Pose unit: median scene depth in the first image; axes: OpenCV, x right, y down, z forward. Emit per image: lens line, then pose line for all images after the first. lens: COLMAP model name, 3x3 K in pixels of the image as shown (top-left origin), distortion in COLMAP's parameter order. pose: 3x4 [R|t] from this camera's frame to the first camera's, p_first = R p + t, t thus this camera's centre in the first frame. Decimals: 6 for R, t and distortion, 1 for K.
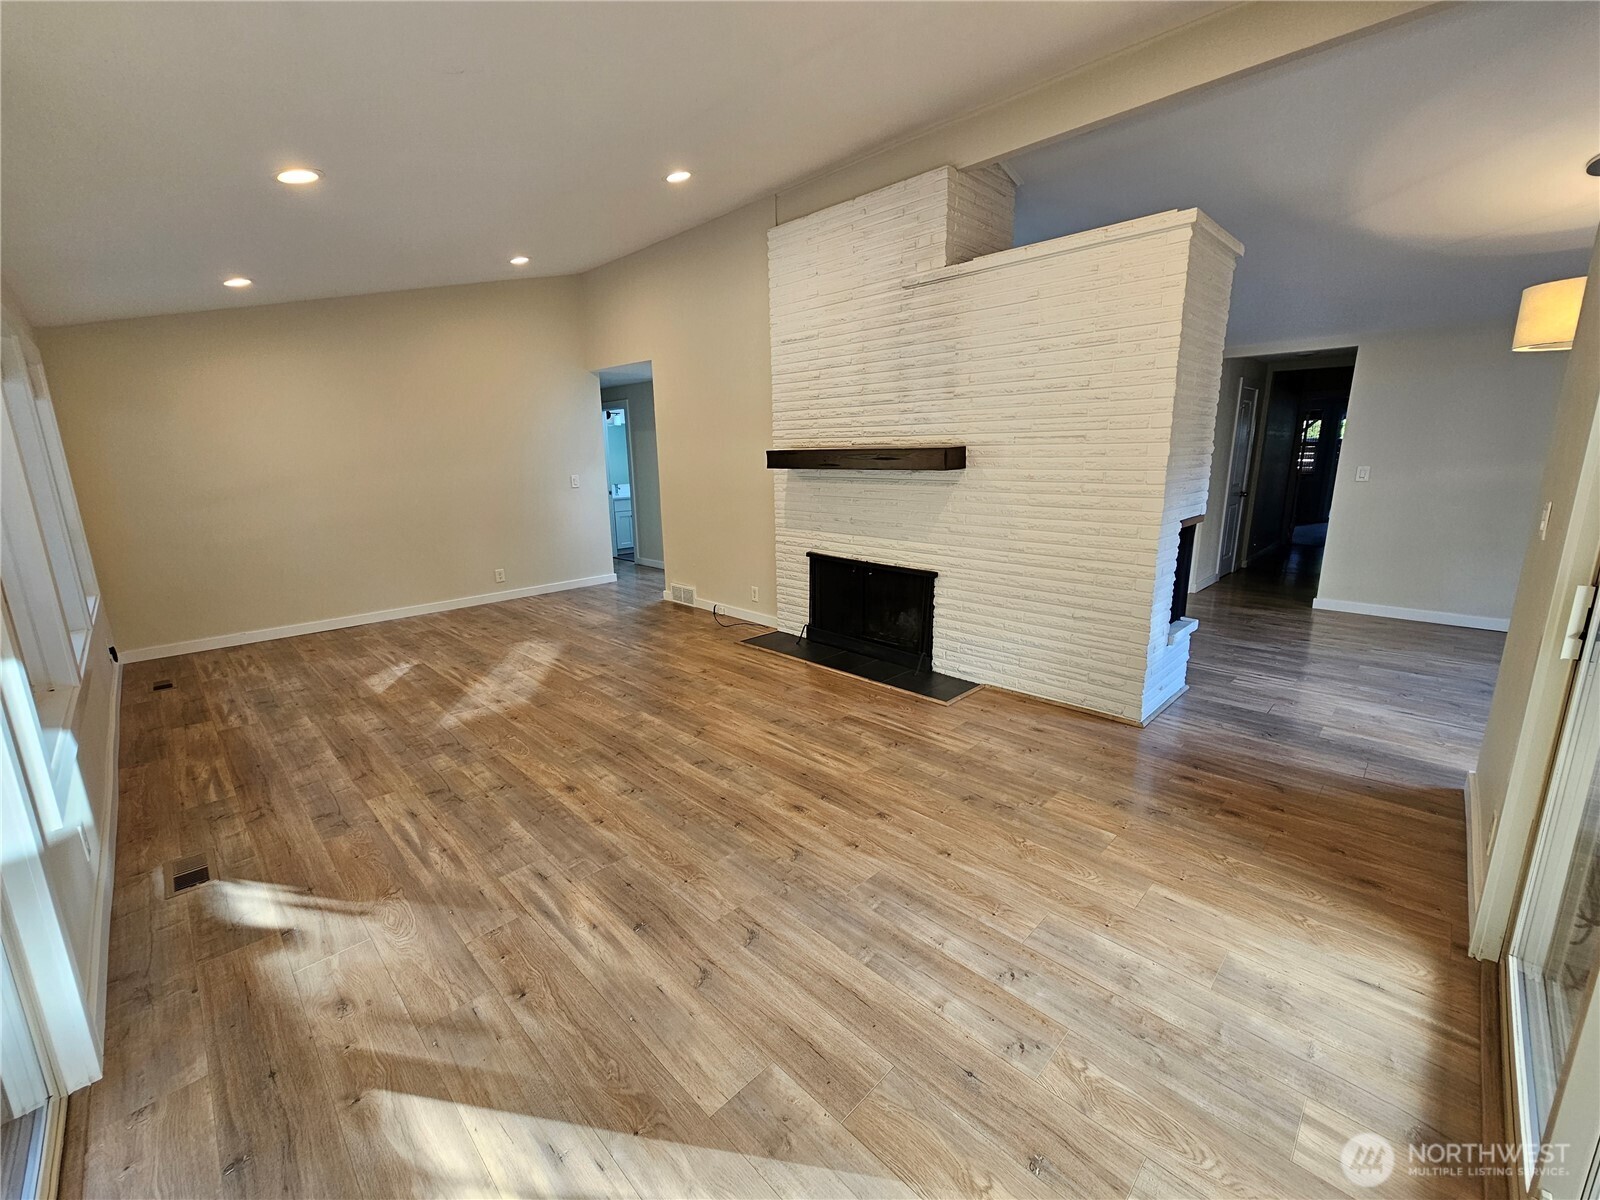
lens RADIAL K [[654.7, 0, 795.9], [0, 654.7, 598.8], [0, 0, 1]] dist [-0.002188, 0.000625]
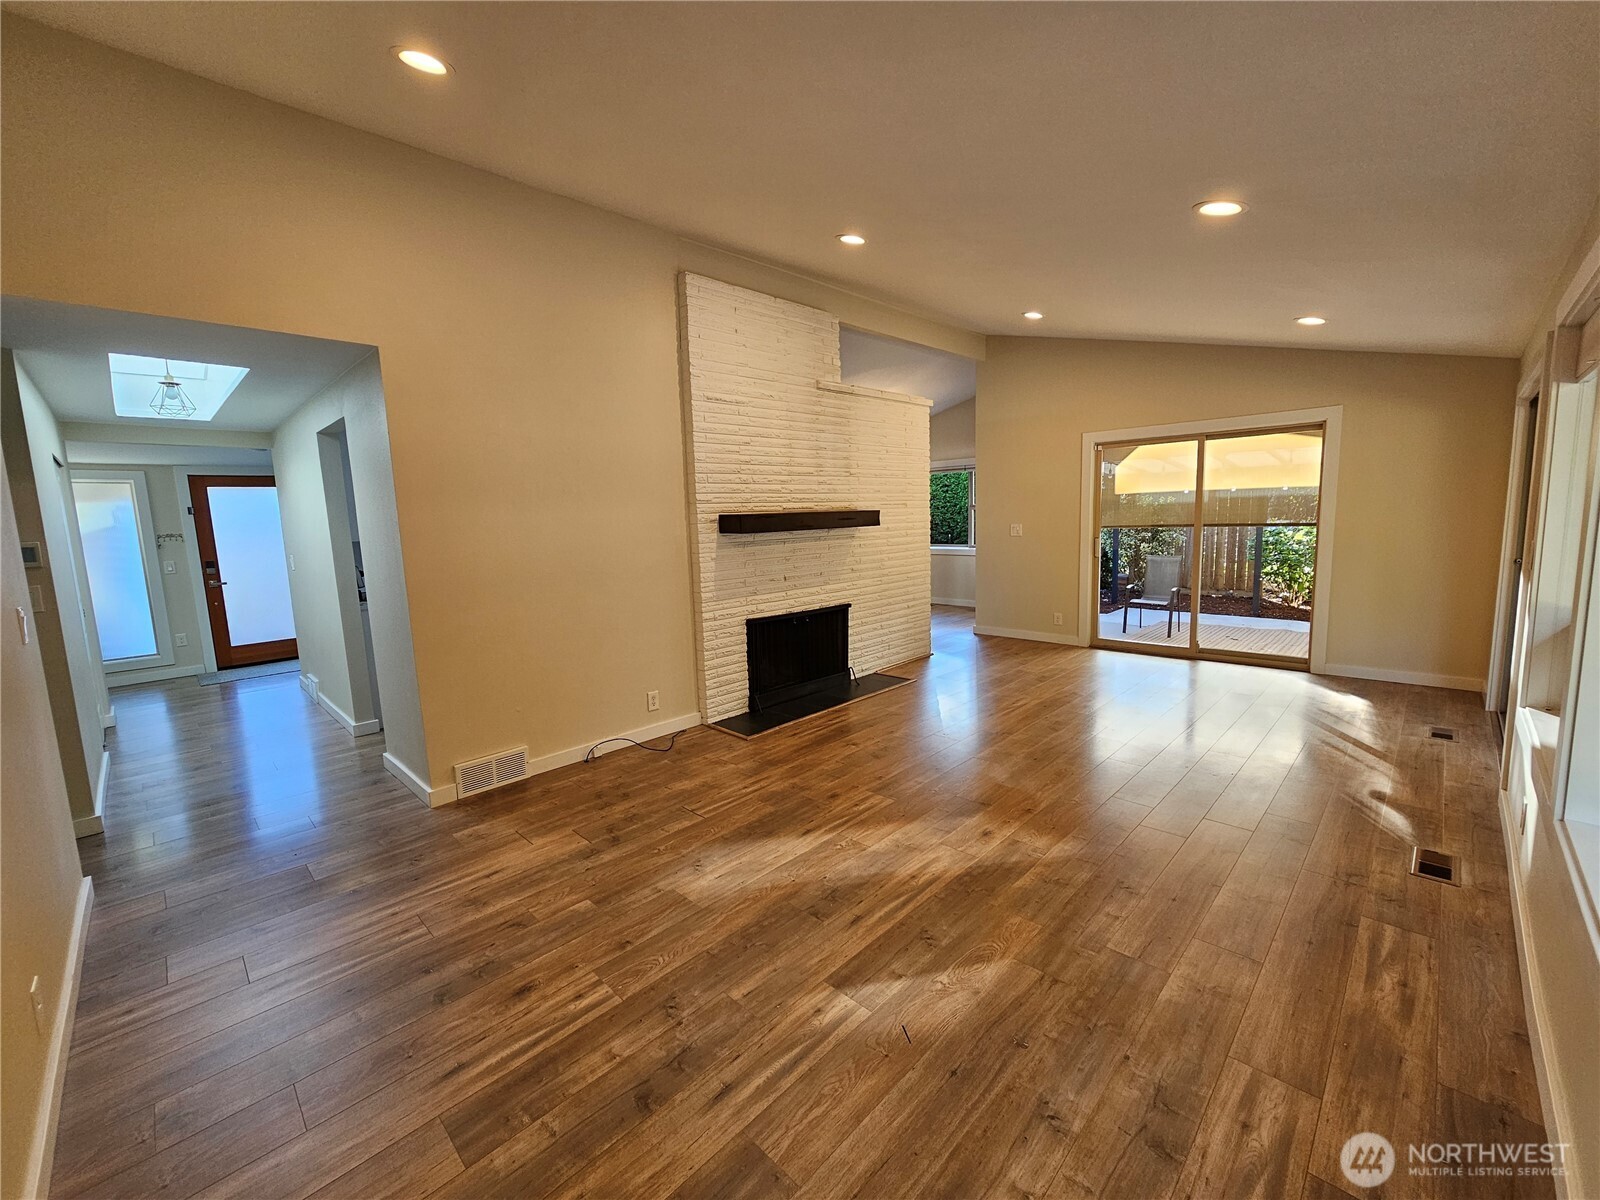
lens RADIAL K [[654.7, 0, 795.9], [0, 654.7, 598.8], [0, 0, 1]] dist [-0.002188, 0.000625]
pose [[-0.006618, -0.113723, 0.993490, -1.123822], [0.253711, 0.960812, 0.111672, -0.228924], [-0.967257, 0.252799, 0.022495, 1.092226]]
